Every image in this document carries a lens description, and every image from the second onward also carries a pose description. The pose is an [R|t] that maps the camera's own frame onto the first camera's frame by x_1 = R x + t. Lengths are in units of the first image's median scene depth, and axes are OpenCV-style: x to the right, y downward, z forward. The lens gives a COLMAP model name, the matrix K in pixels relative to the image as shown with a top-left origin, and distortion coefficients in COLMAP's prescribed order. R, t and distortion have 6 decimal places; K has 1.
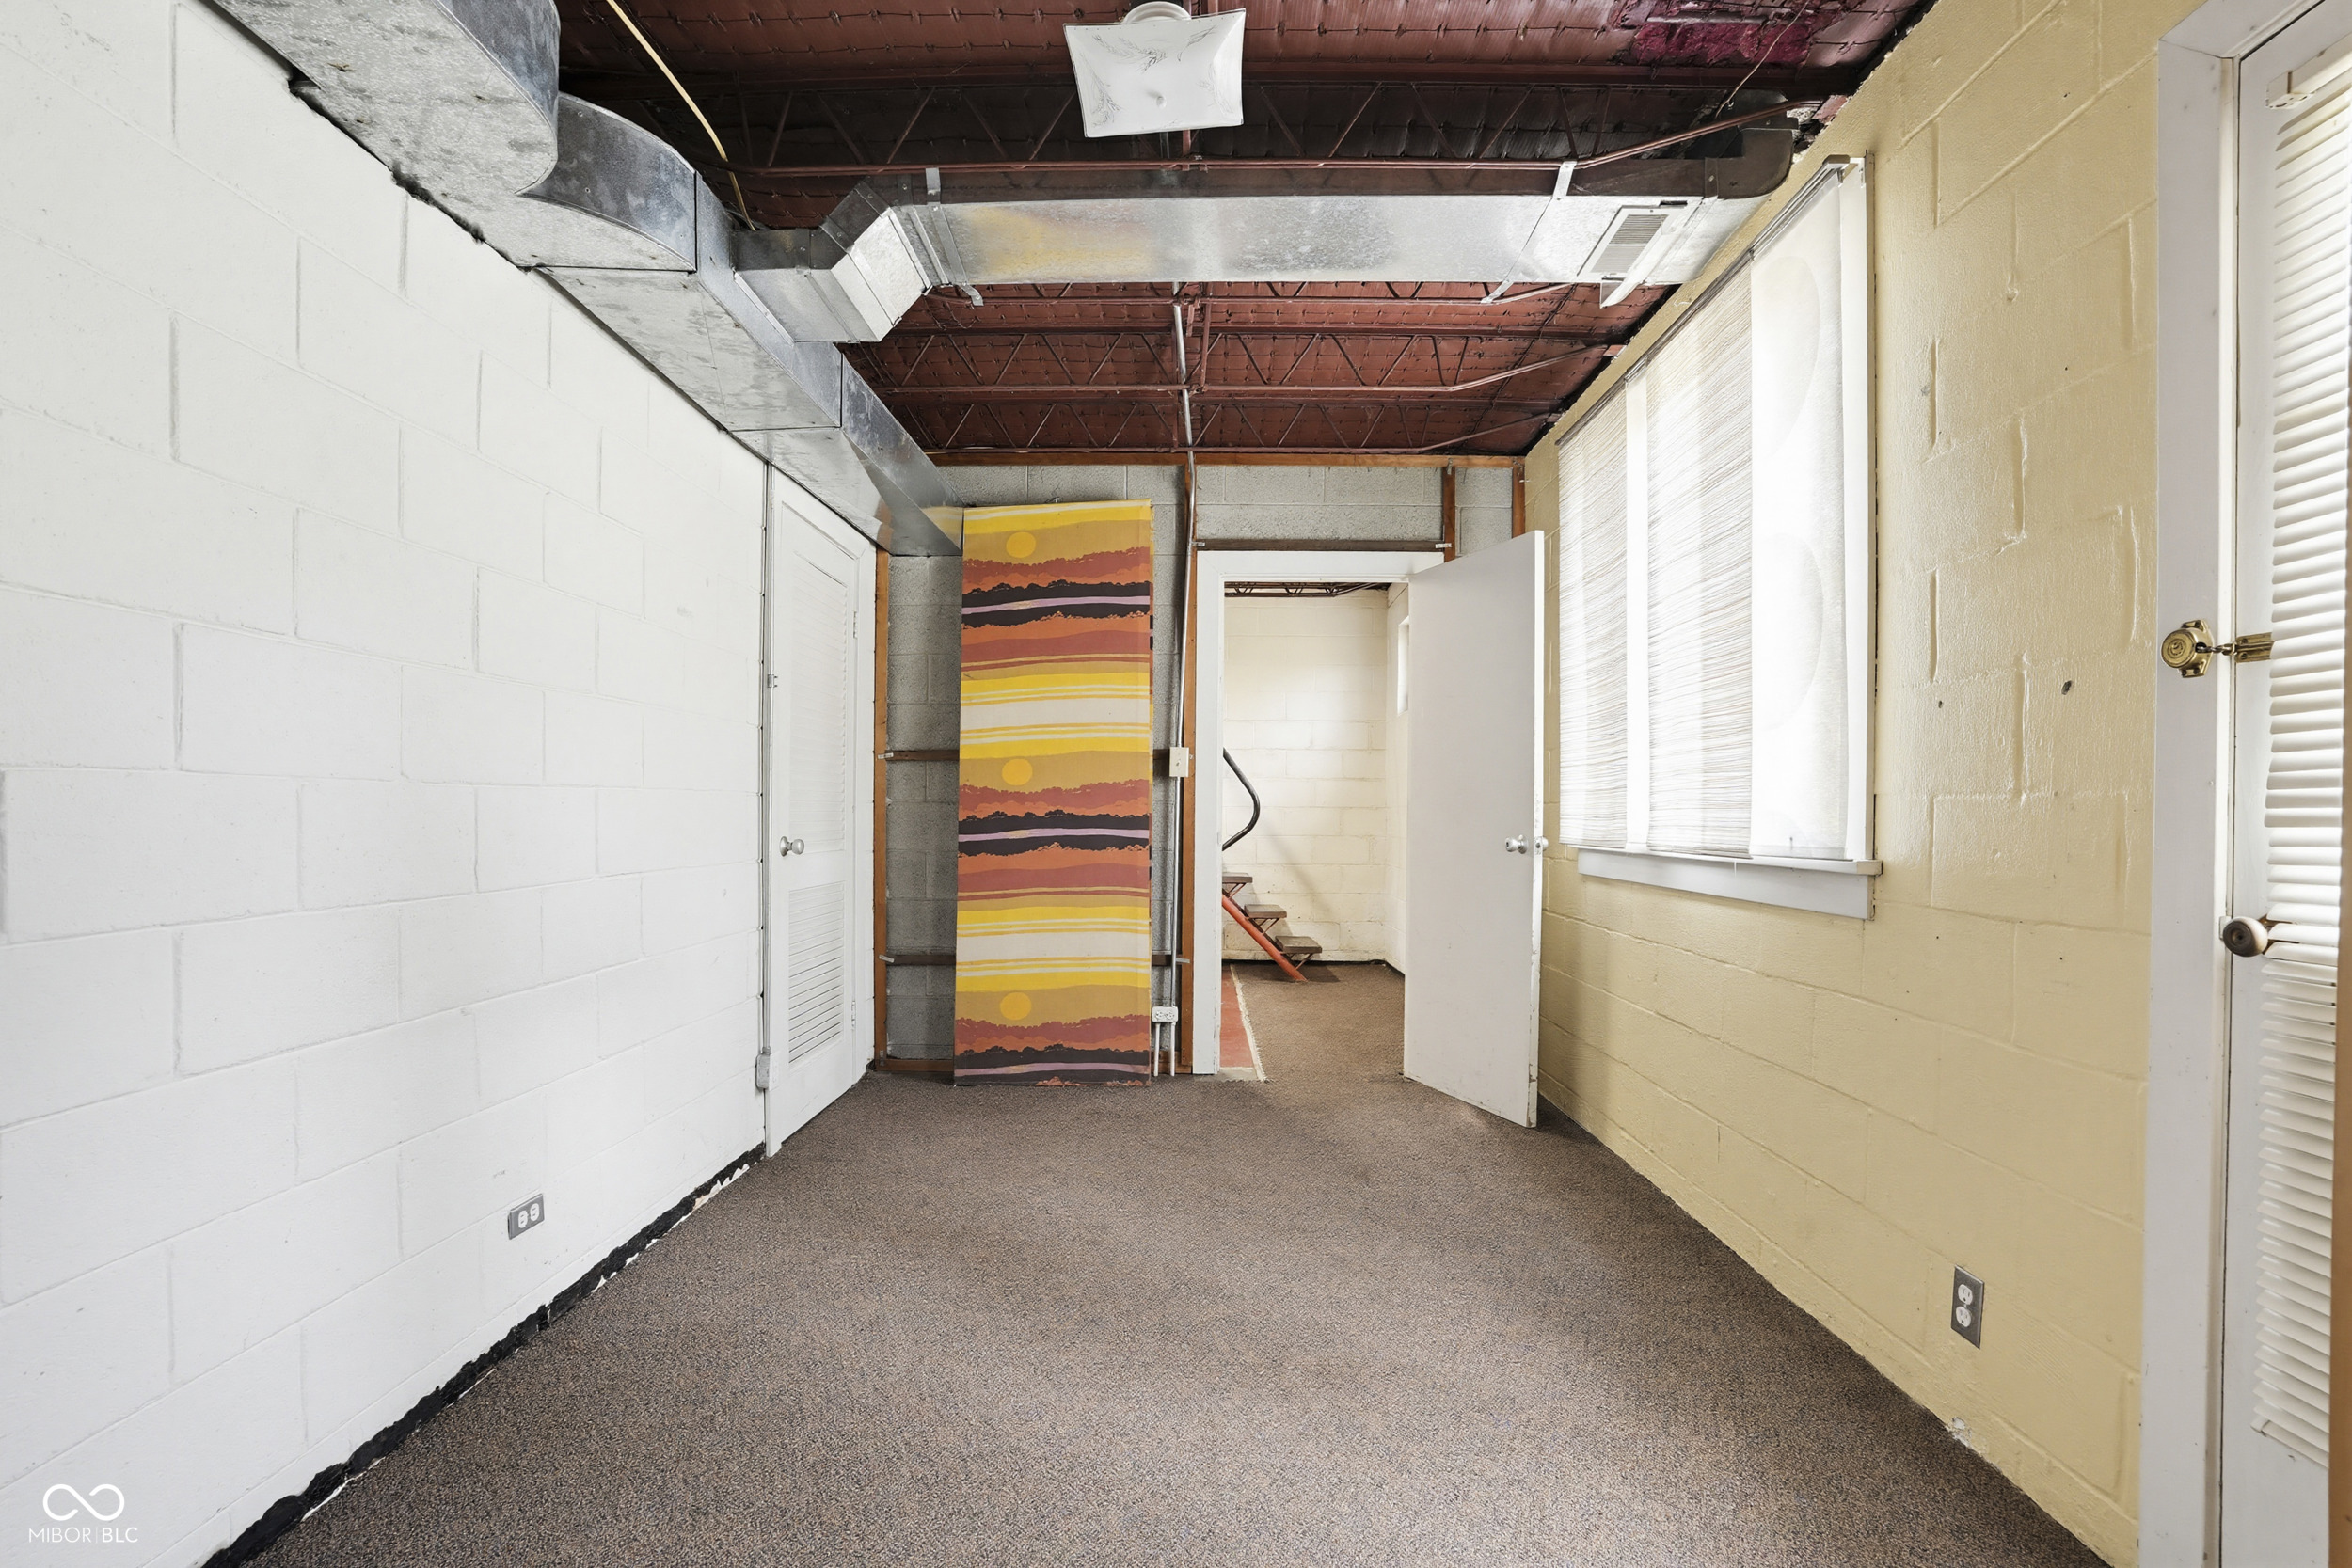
lens RADIAL K [[1106.9, 0, 1168.2], [0, 1106.9, 805.6], [0, 0, 1]] dist [-0.066716, 0.024646]
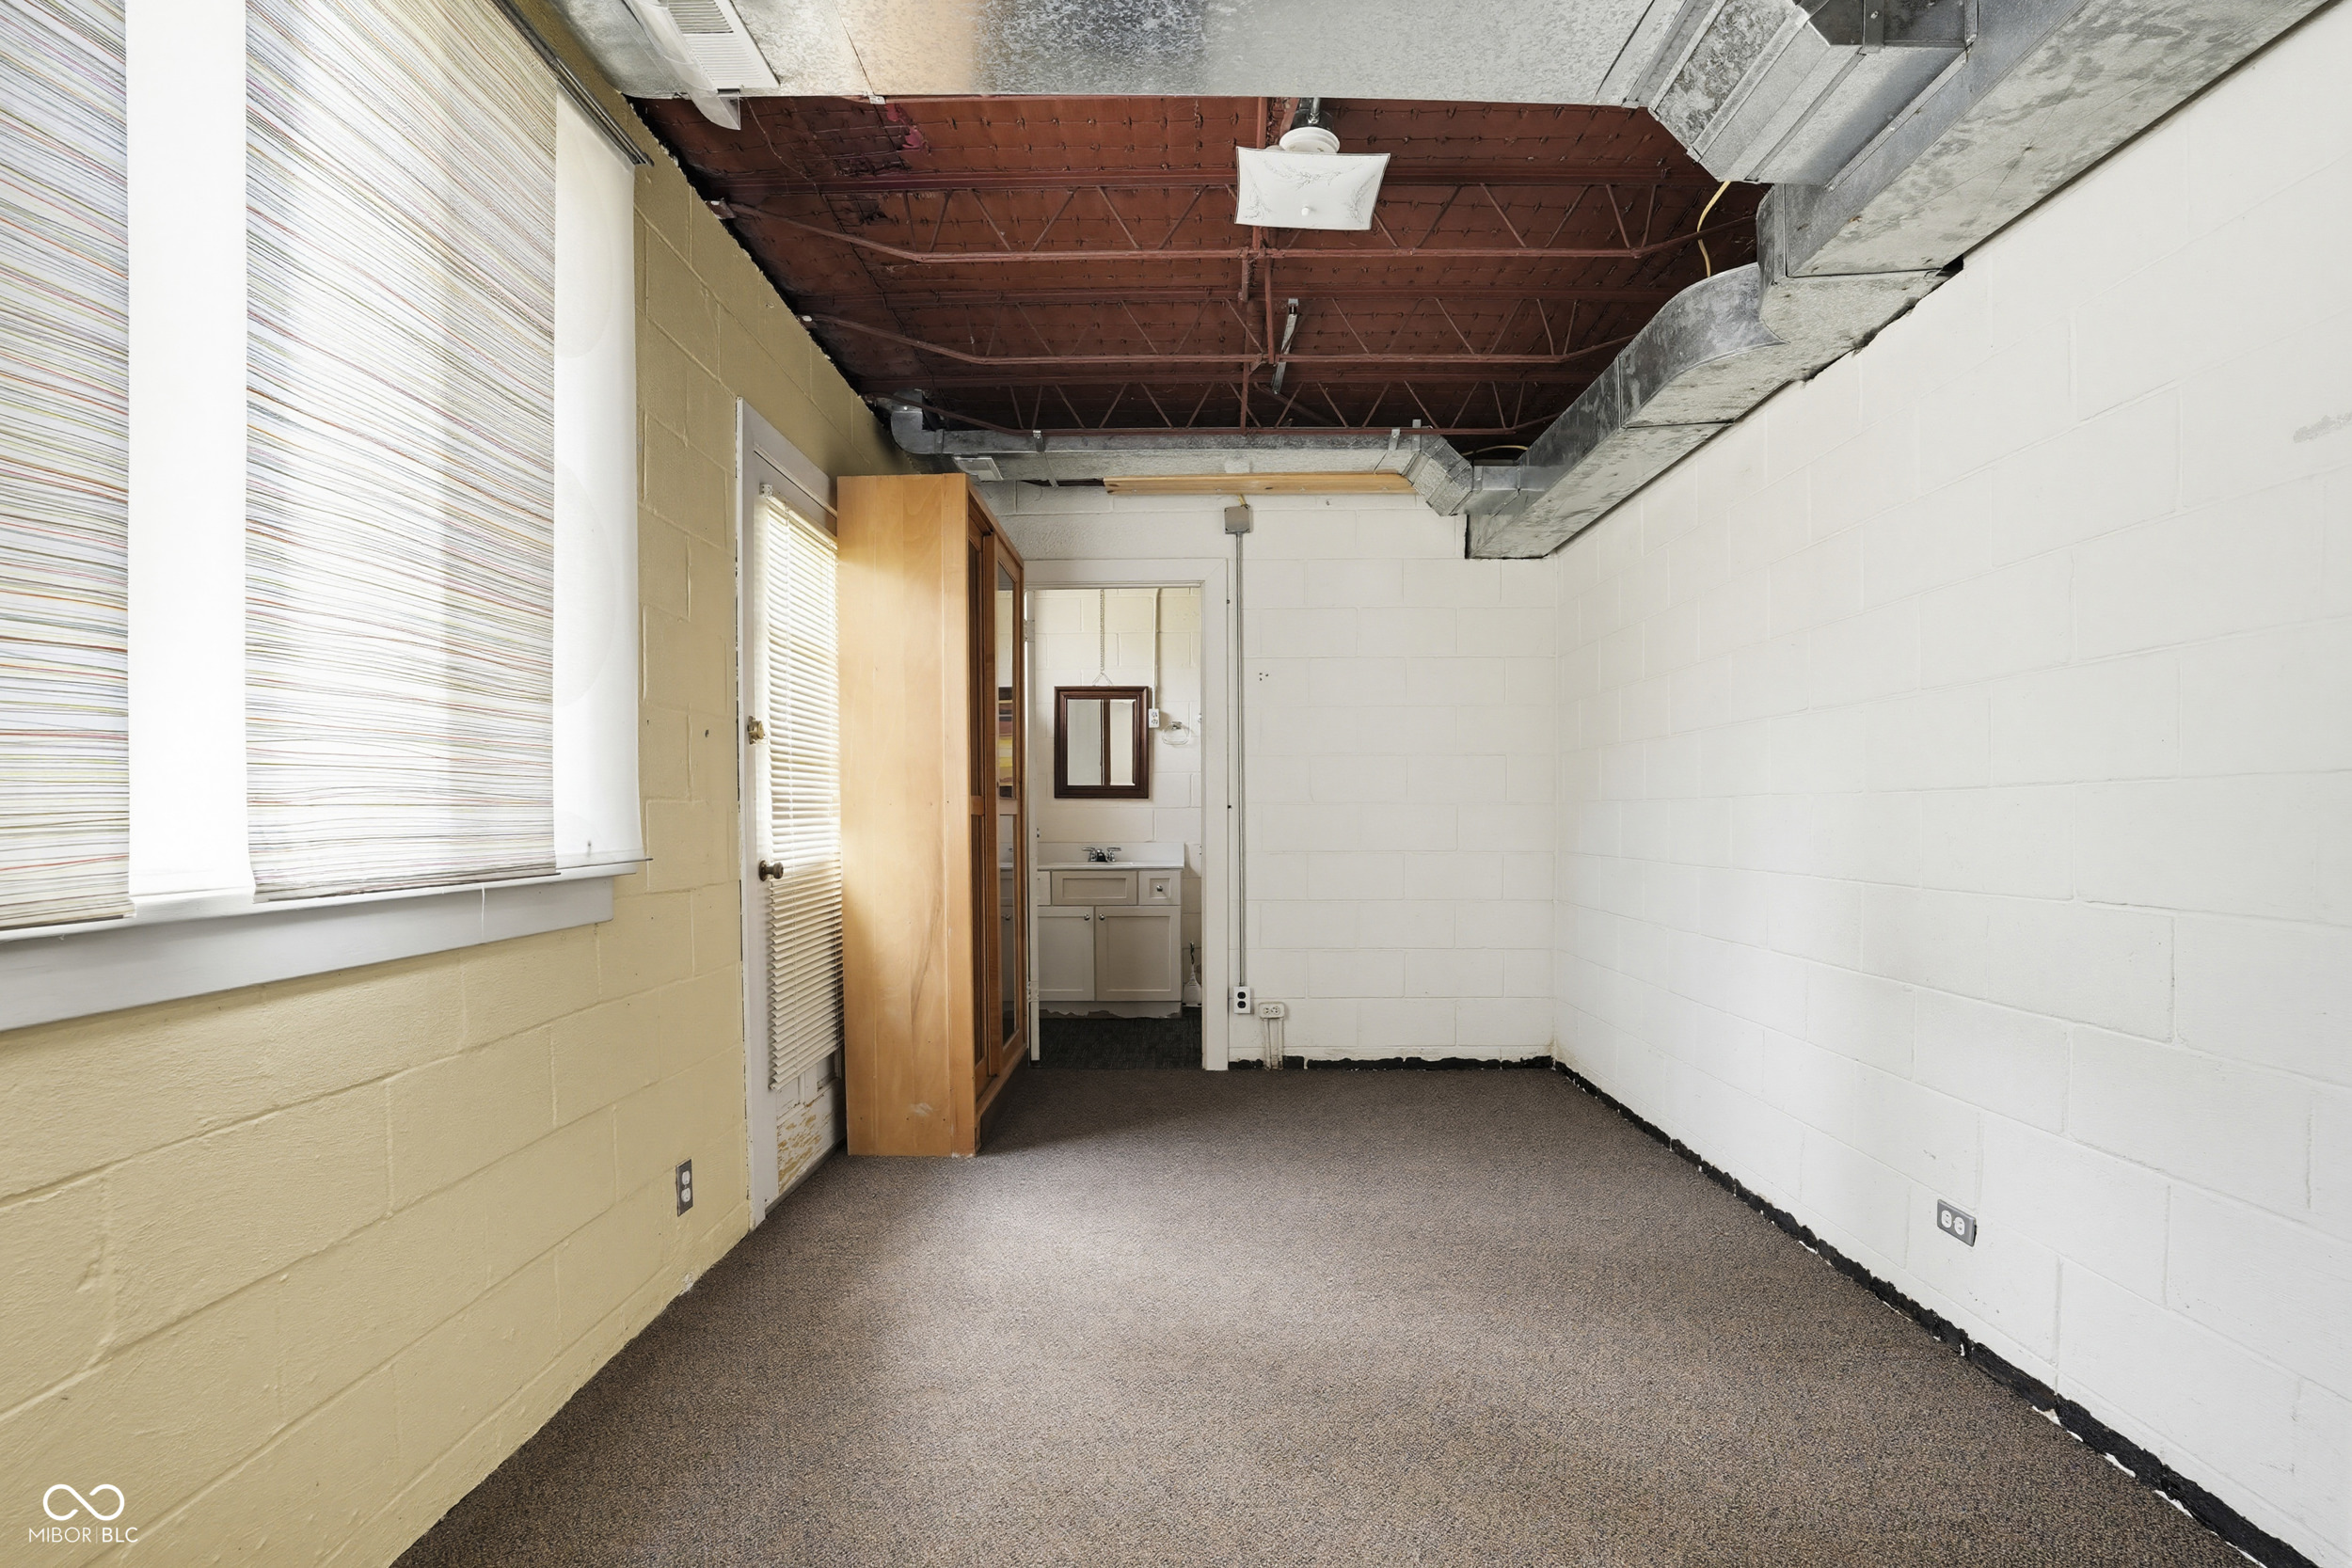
lens RADIAL K [[1106.9, 0, 1168.2], [0, 1106.9, 805.6], [0, 0, 1]] dist [-0.066716, 0.024646]
pose [[-0.999970, -0.002543, -0.007272, 0.140406], [-0.002450, 0.999916, -0.012710, 0.011497], [0.007303, -0.012692, -0.999893, 2.041849]]
